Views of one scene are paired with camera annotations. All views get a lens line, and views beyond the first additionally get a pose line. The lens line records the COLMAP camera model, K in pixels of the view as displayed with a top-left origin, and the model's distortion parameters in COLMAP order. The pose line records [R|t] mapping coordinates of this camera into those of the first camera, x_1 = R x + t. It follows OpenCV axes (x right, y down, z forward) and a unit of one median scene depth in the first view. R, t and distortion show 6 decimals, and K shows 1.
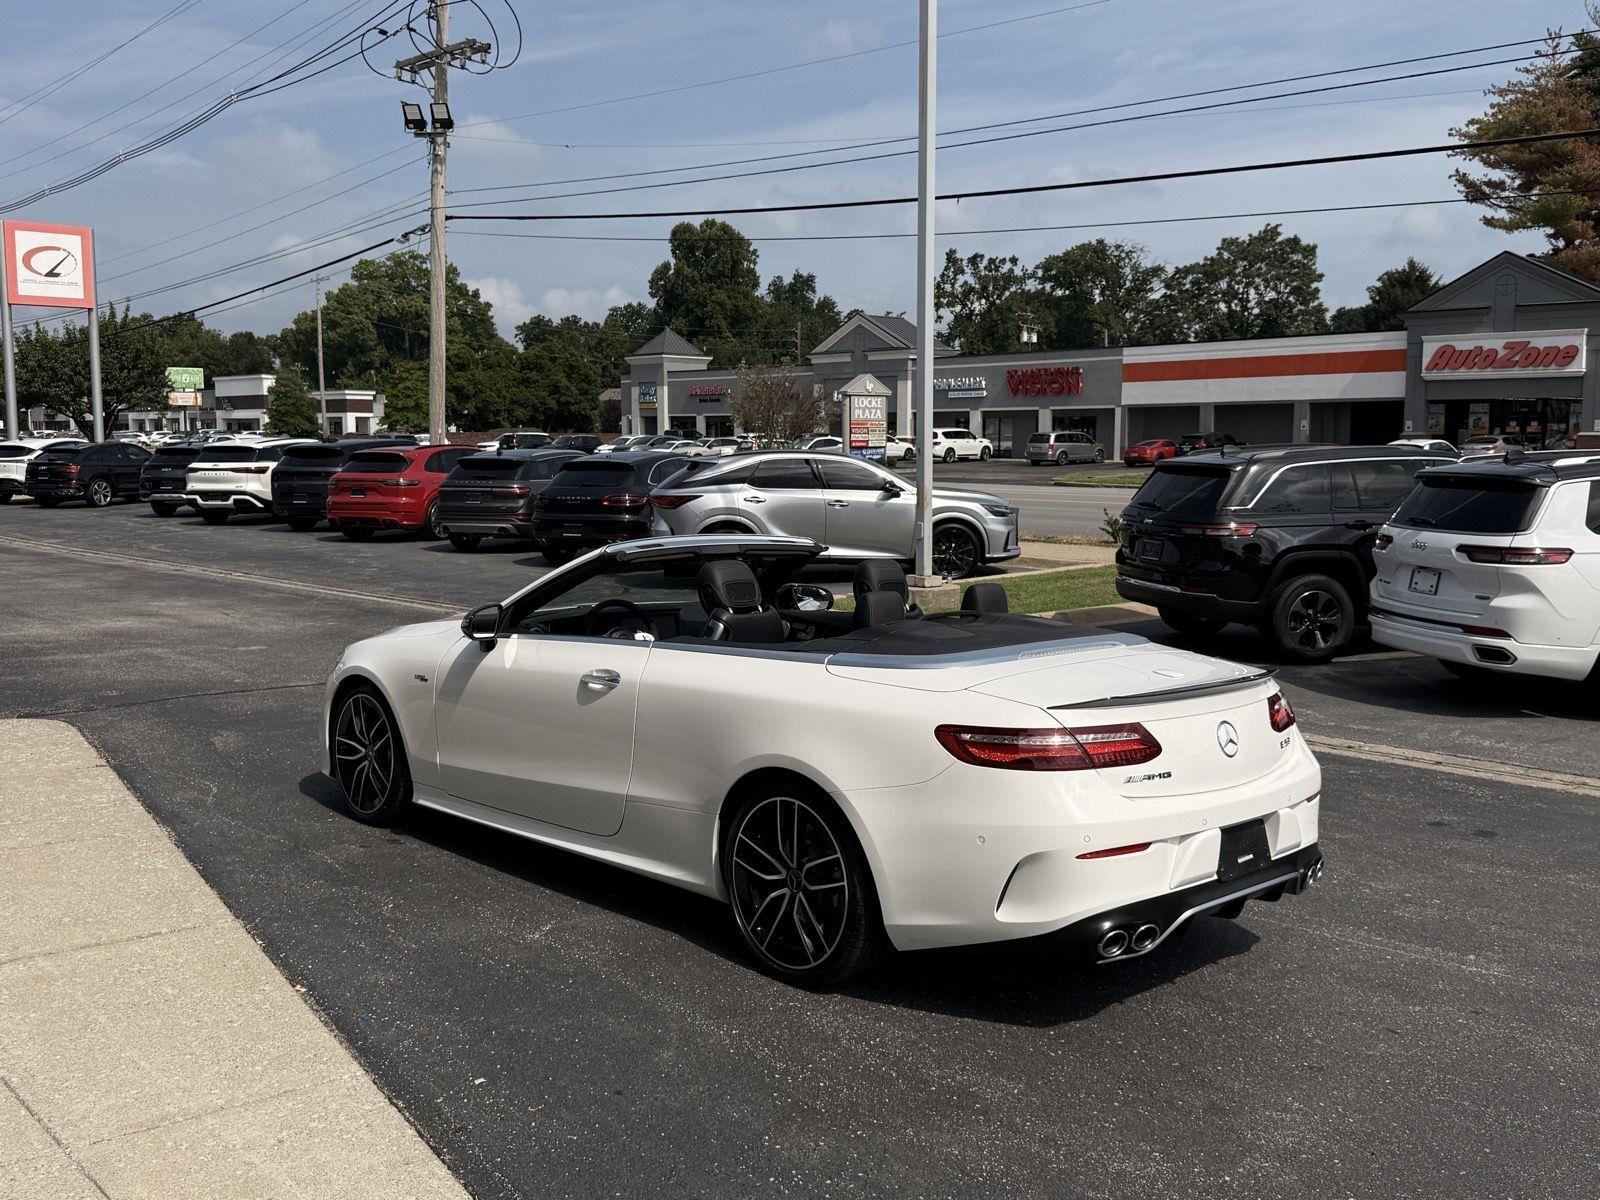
lens RADIAL K [[1462.7, 0, 811.5], [0, 1462.7, 598.1], [0, 0, 1]] dist [0.143411, -0.303240]
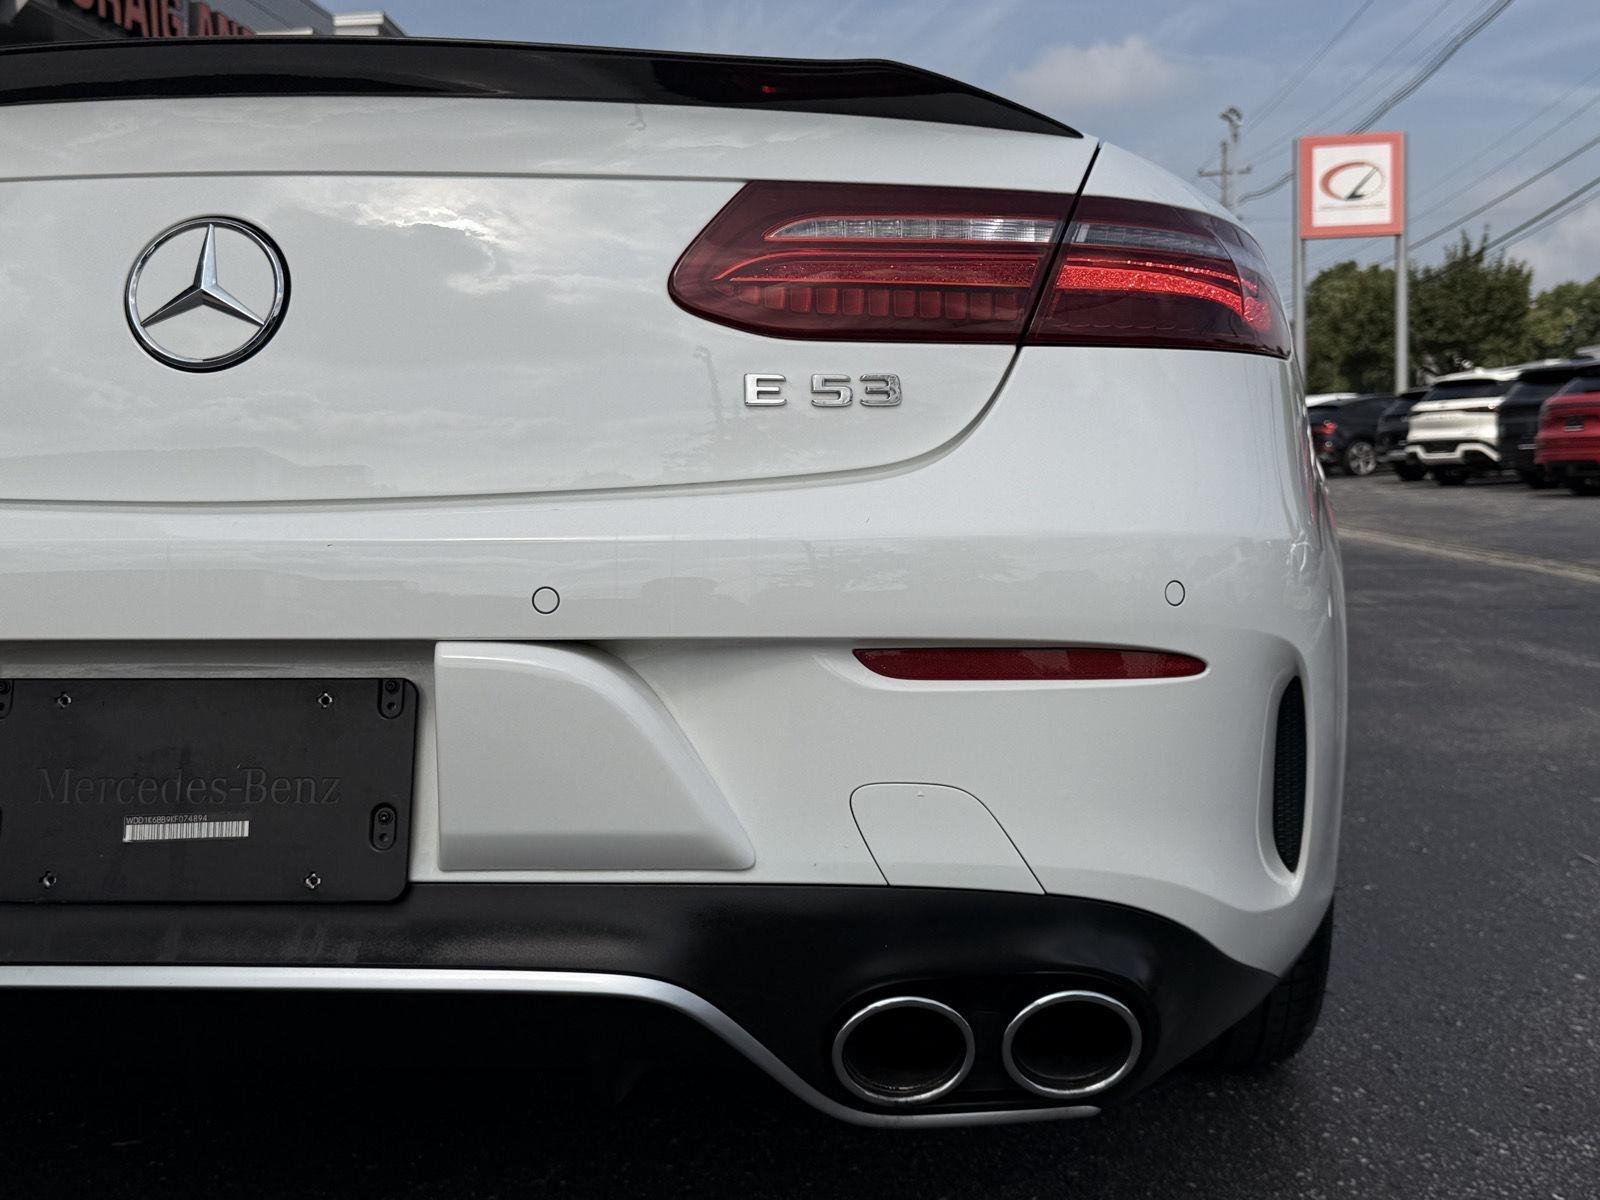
lens RADIAL K [[1849.3, 0, 805.1], [0, 1849.3, 597.5], [0, 0, 1]] dist [0.212983, -0.537758]
pose [[0.667761, 0.033534, -0.743620, 0.061203], [-0.049568, 0.998771, 0.000529, 0.015050], [0.742724, 0.036507, 0.668602, 0.096904]]
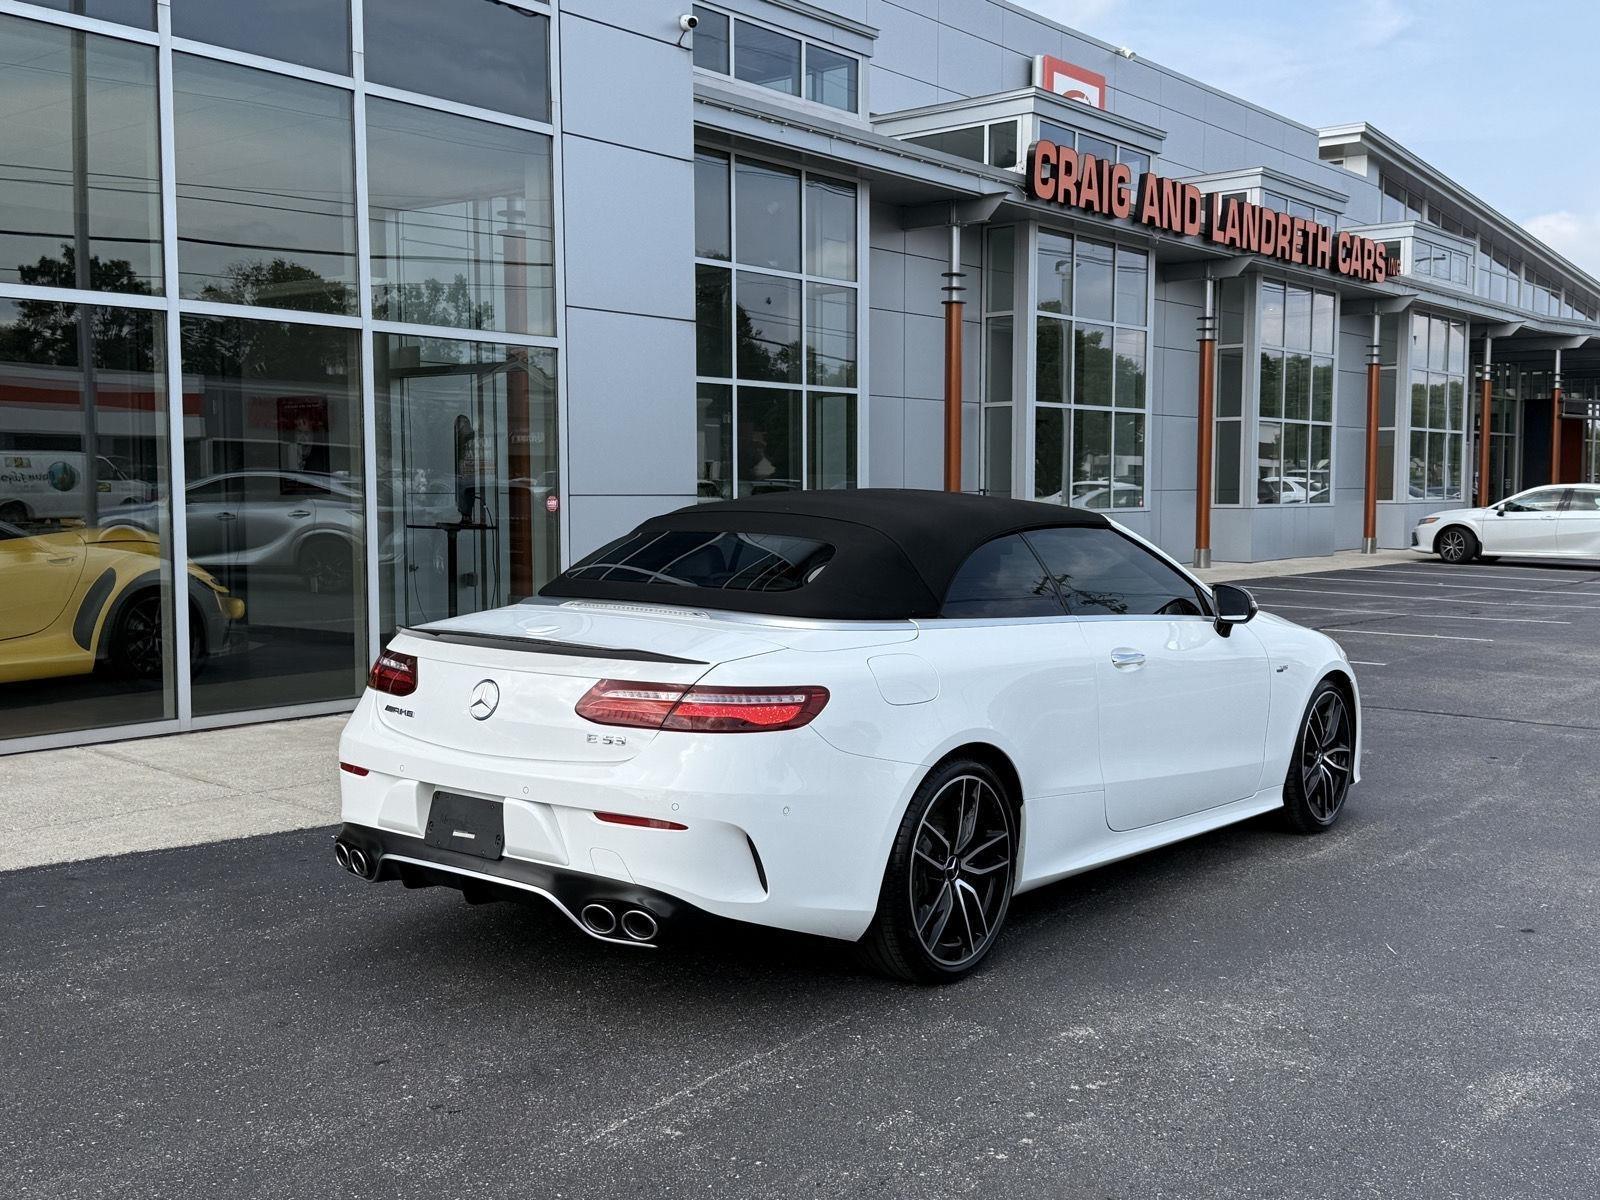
lens RADIAL K [[1674.5, 0, 800.0], [0, 1674.5, 600.0], [0, 0, 1]] dist [0.205314, -0.482823]
pose [[0.147310, 0.063259, -0.987065, 0.143431], [-0.104733, 0.993340, 0.048031, -0.003562], [0.983530, 0.096303, 0.152954, 0.113110]]
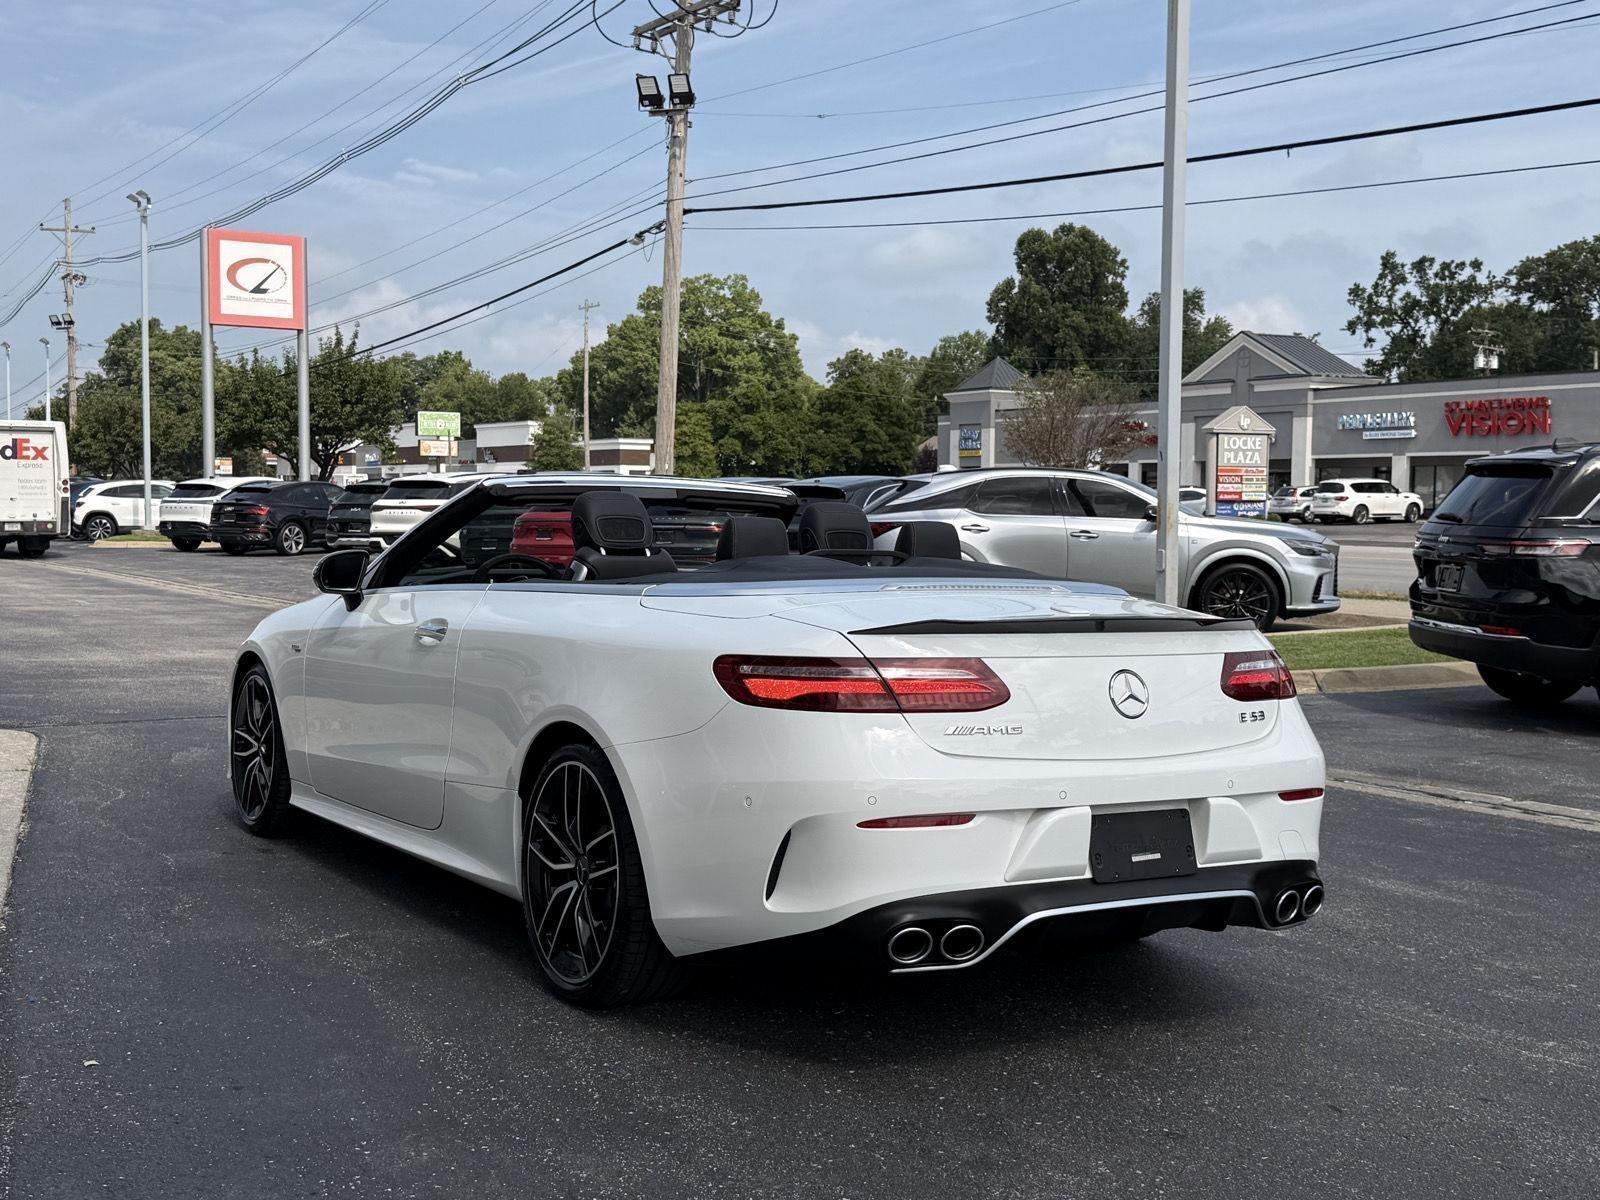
lens RADIAL K [[1849.3, 0, 805.1], [0, 1849.3, 597.5], [0, 0, 1]] dist [0.212983, -0.537758]
pose [[0.977257, 0.017703, -0.211320, 0.035276], [-0.029926, 0.998050, -0.054781, 0.011360], [0.209938, 0.059859, 0.975881, 0.006656]]
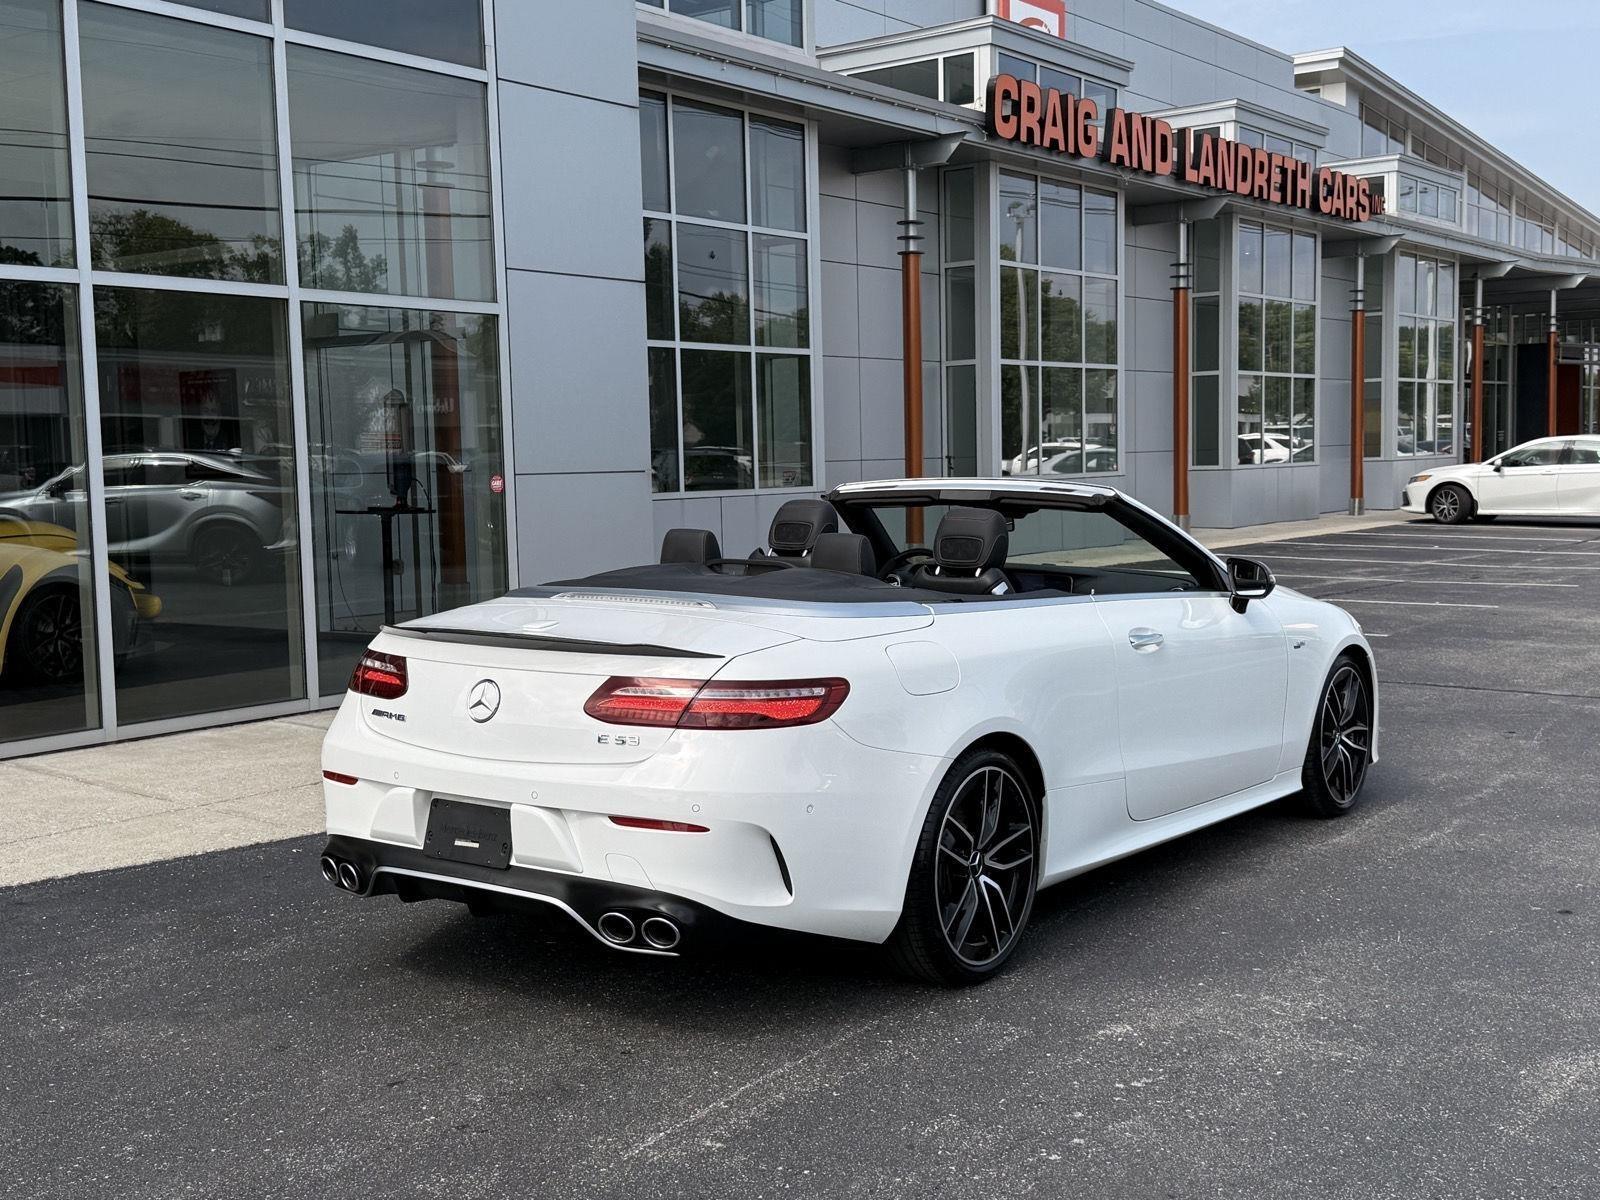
lens RADIAL K [[1840.6, 0, 800.7], [0, 1840.6, 602.9], [0, 0, 1]] dist [0.210290, -0.512072]
pose [[0.184792, 0.072634, -0.980090, 0.147551], [-0.083037, 0.994853, 0.058072, -0.003934], [0.979263, 0.070653, 0.189872, 0.107252]]
